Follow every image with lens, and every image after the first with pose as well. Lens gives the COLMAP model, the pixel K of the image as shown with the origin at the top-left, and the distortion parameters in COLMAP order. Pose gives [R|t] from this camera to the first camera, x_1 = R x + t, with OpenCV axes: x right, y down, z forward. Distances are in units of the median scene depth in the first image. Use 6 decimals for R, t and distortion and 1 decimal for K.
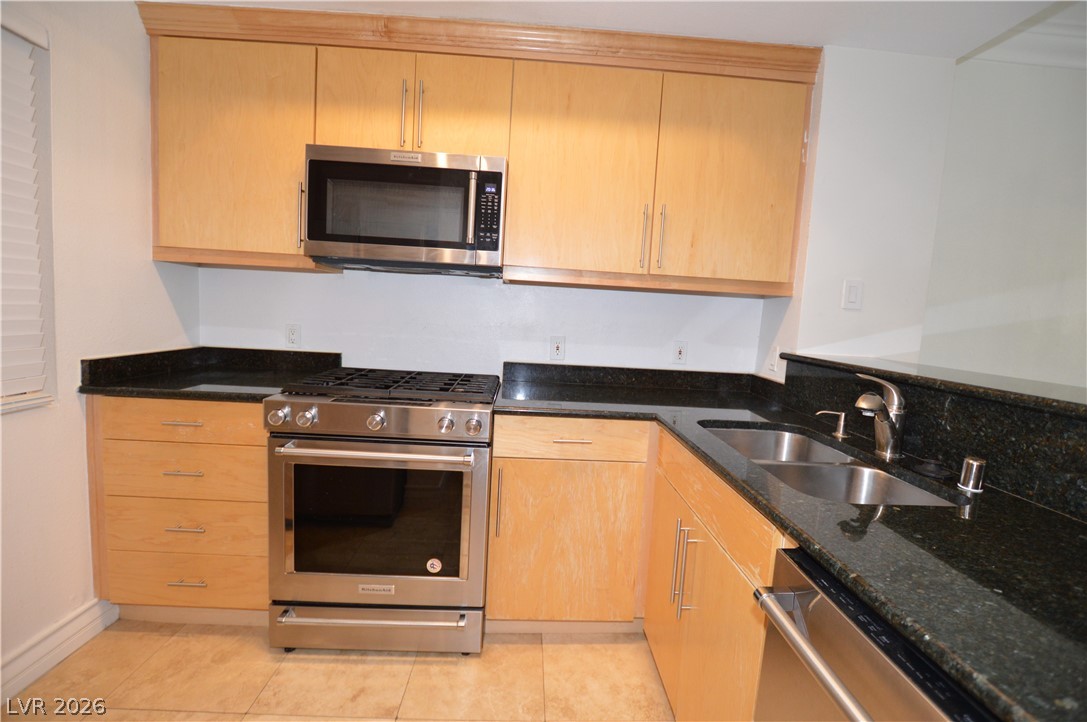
lens RADIAL K [[486.0, 0, 545.1], [0, 486.0, 360.7], [0, 0, 1]] dist [-0.028541, 0.001142]
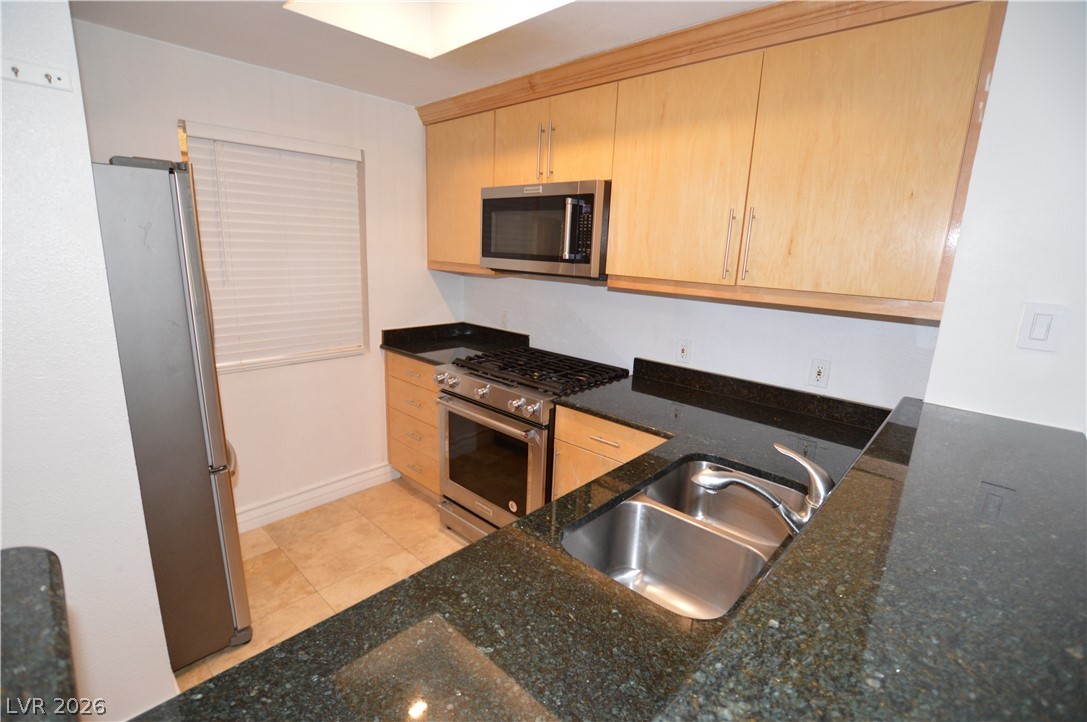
lens RADIAL K [[486.0, 0, 539.8], [0, 486.0, 361.9], [0, 0, 1]] dist [-0.028541, 0.001142]
pose [[0.708256, 0.134138, -0.693095, 0.645649], [-0.072021, 0.990389, 0.118078, -0.125359], [0.702272, -0.033712, 0.711110, 0.100019]]
